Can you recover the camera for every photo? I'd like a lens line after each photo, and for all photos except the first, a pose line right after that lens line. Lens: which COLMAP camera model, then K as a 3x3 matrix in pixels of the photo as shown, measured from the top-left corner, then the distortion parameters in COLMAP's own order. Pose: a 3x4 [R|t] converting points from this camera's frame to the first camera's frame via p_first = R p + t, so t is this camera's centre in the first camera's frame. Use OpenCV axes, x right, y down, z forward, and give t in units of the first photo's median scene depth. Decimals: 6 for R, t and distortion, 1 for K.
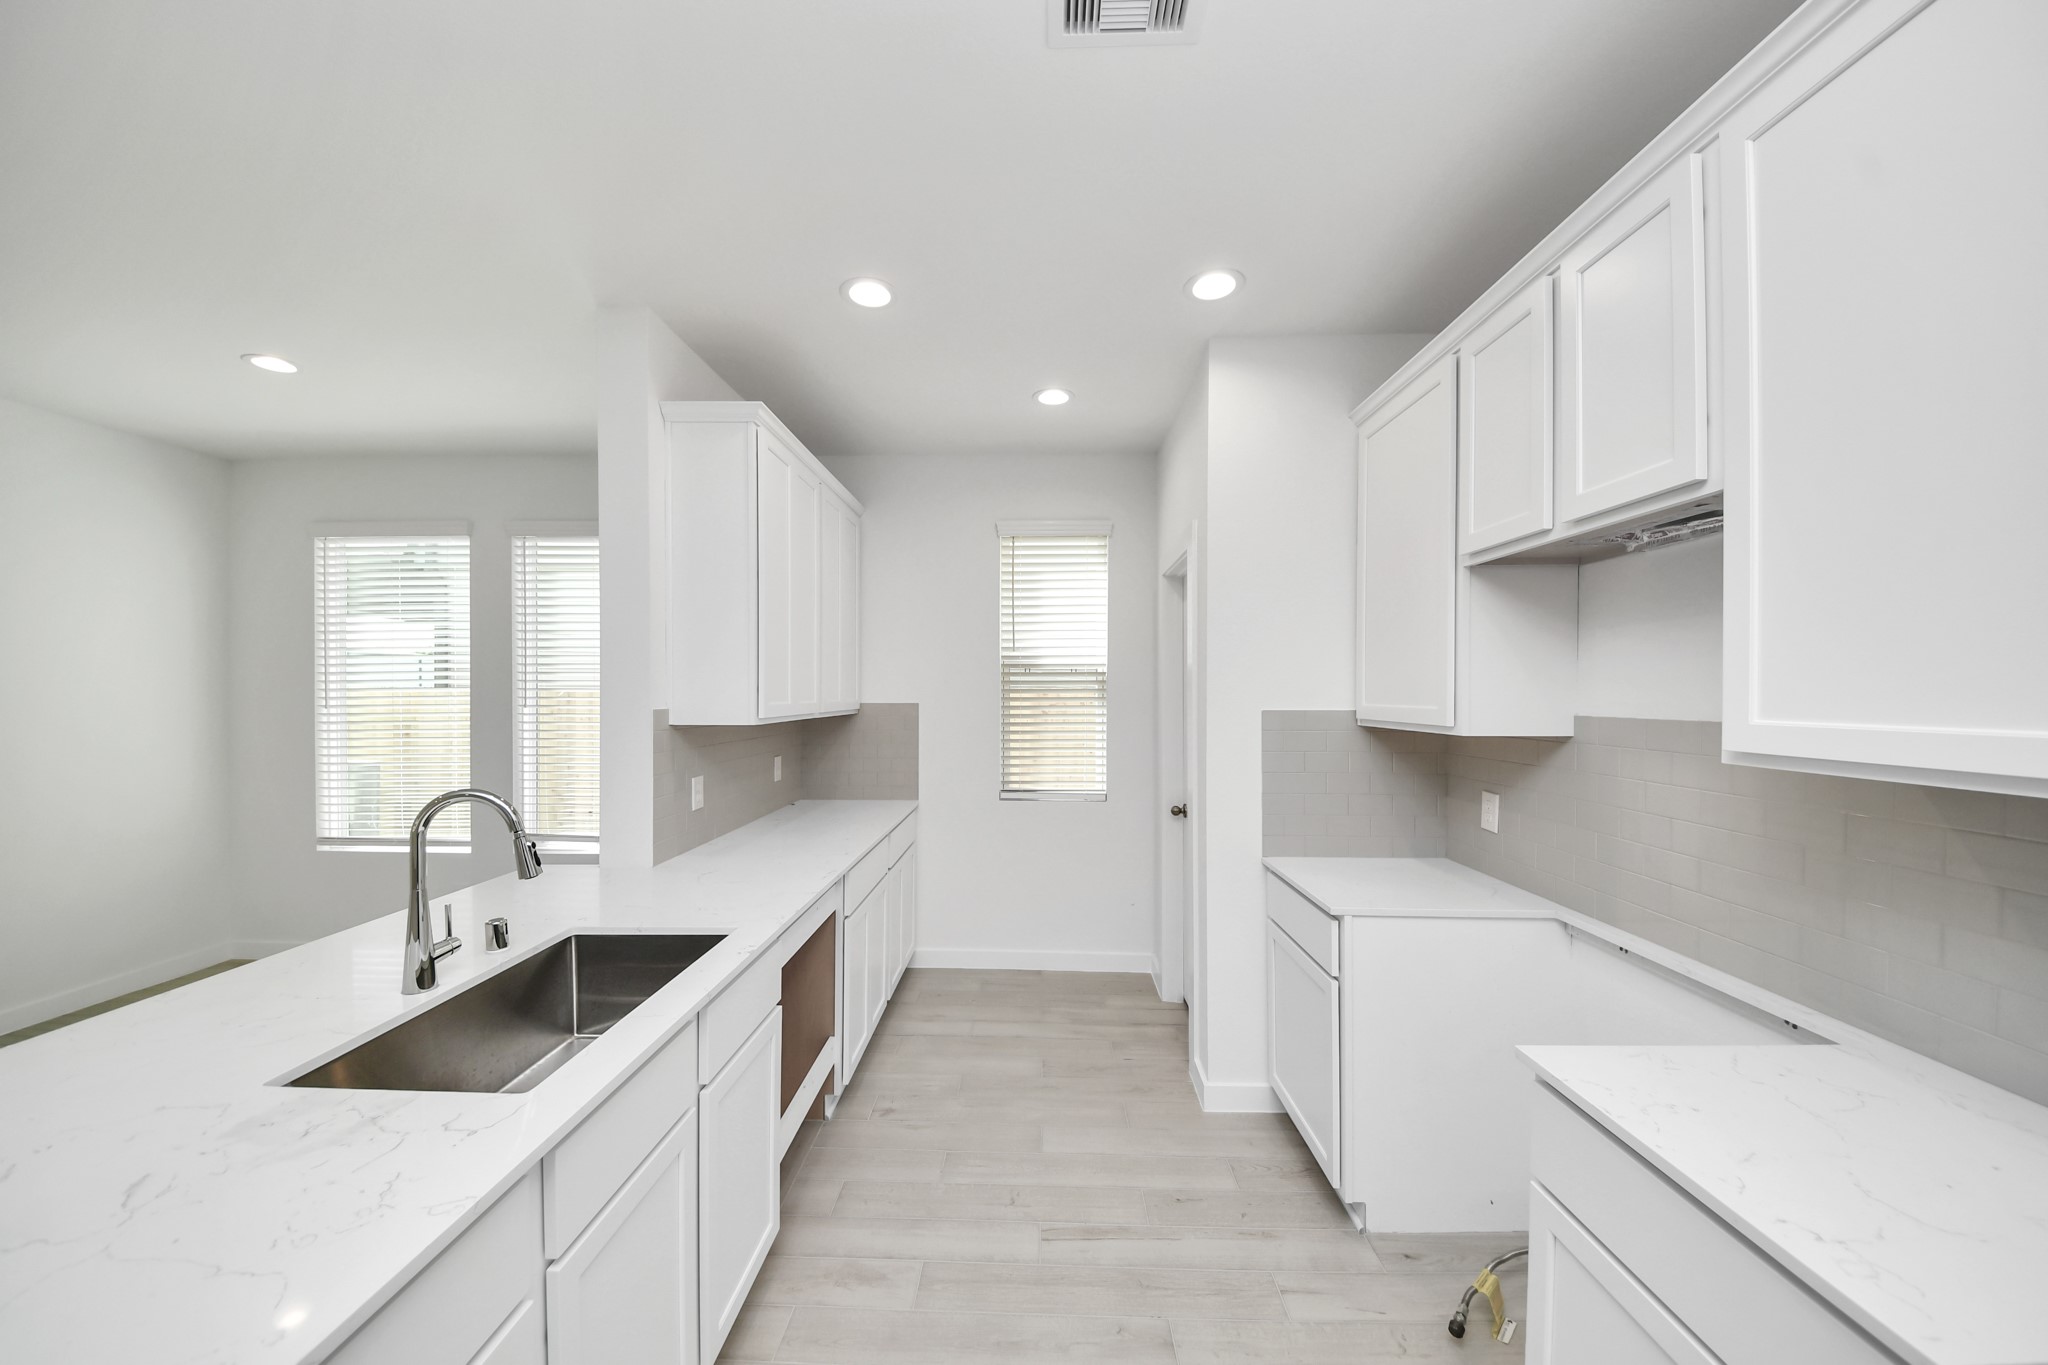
lens RADIAL K [[723.7, 0, 1016.6], [0, 723.7, 693.9], [0, 0, 1]] dist [0.033865, -0.021059]
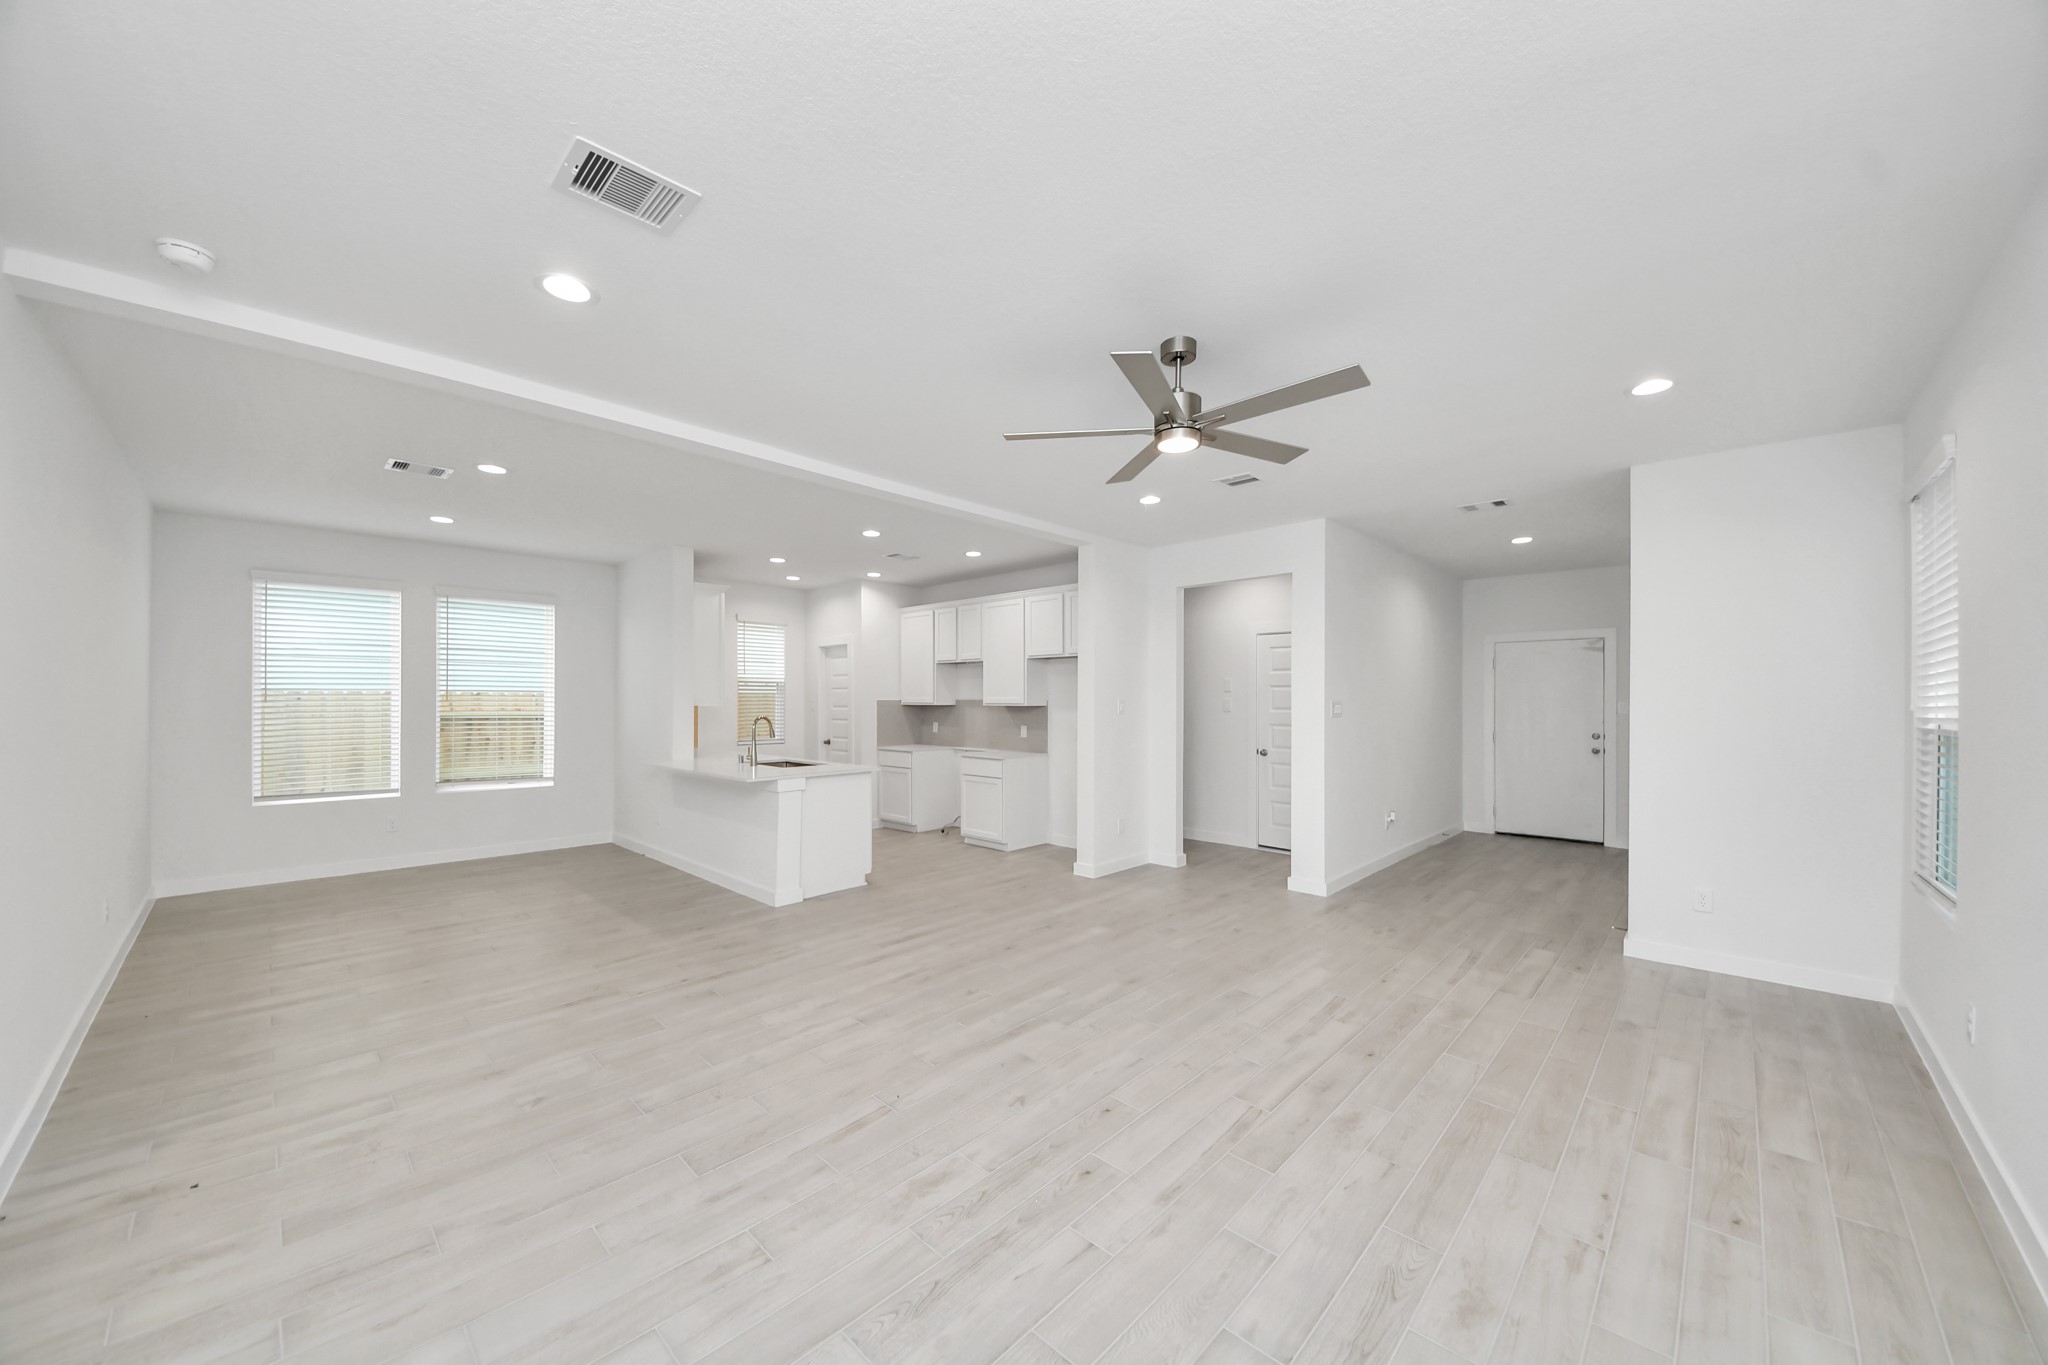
lens RADIAL K [[723.7, 0, 1016.6], [0, 723.7, 693.9], [0, 0, 1]] dist [0.033865, -0.021059]
pose [[0.669498, 0.008116, 0.742769, -1.204743], [0.001376, 0.999925, -0.012166, 0.026674], [-0.742812, 0.009167, 0.669437, -1.165787]]
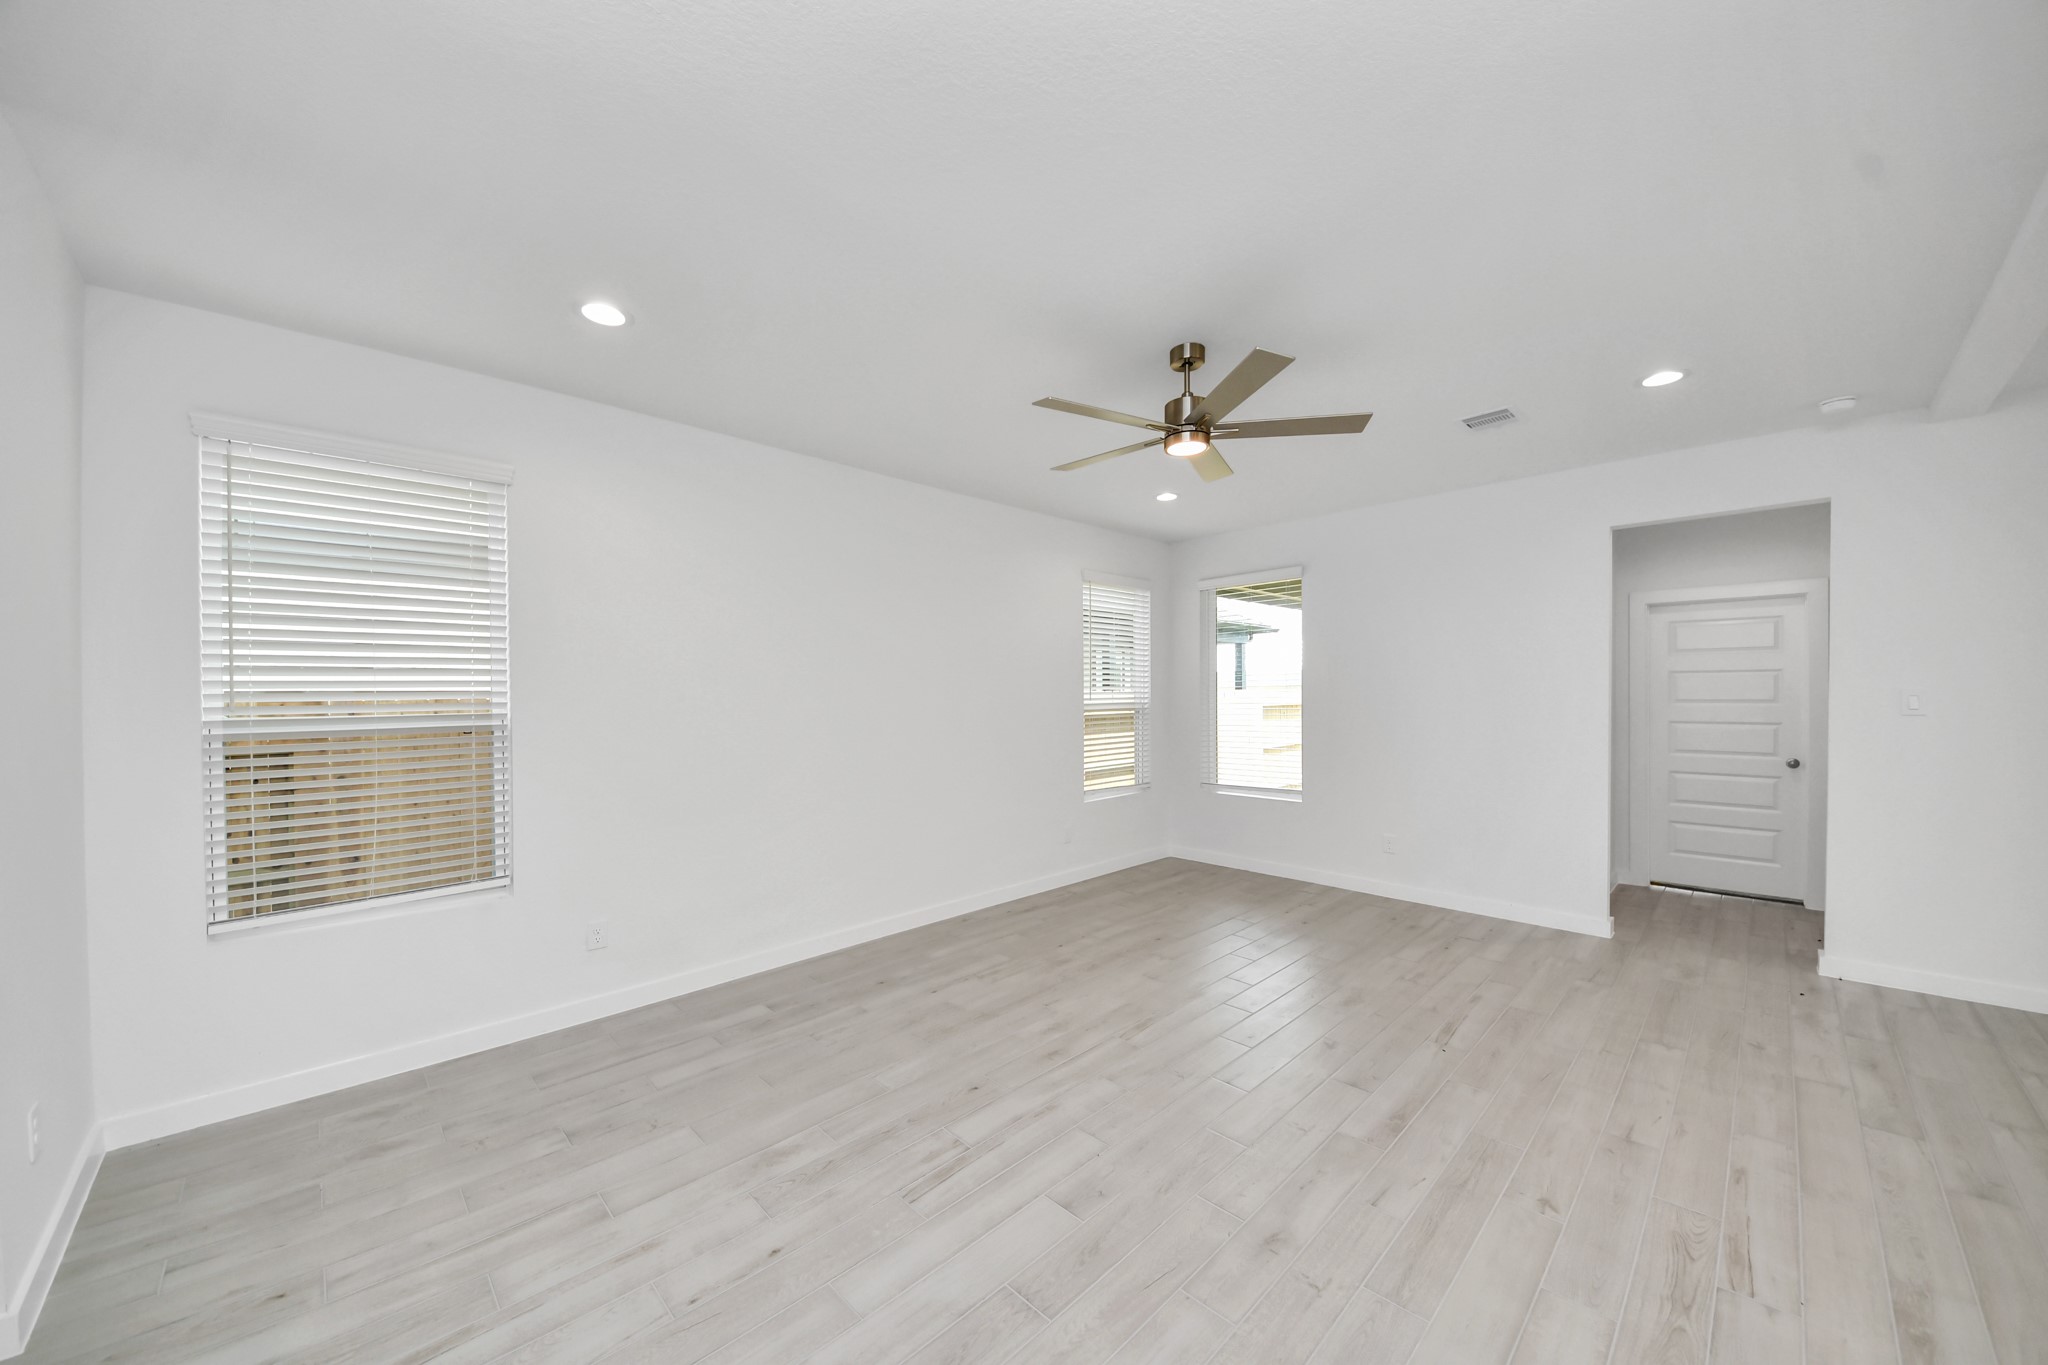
lens RADIAL K [[722.6, 0, 1030.4], [0, 722.6, 698.0], [0, 0, 1]] dist [0.019240, -0.013994]
pose [[-0.681227, 0.008476, -0.732024, 0.242380], [-0.001305, 0.999917, 0.012792, 0.018447], [0.732071, 0.009669, -0.681159, -0.328539]]
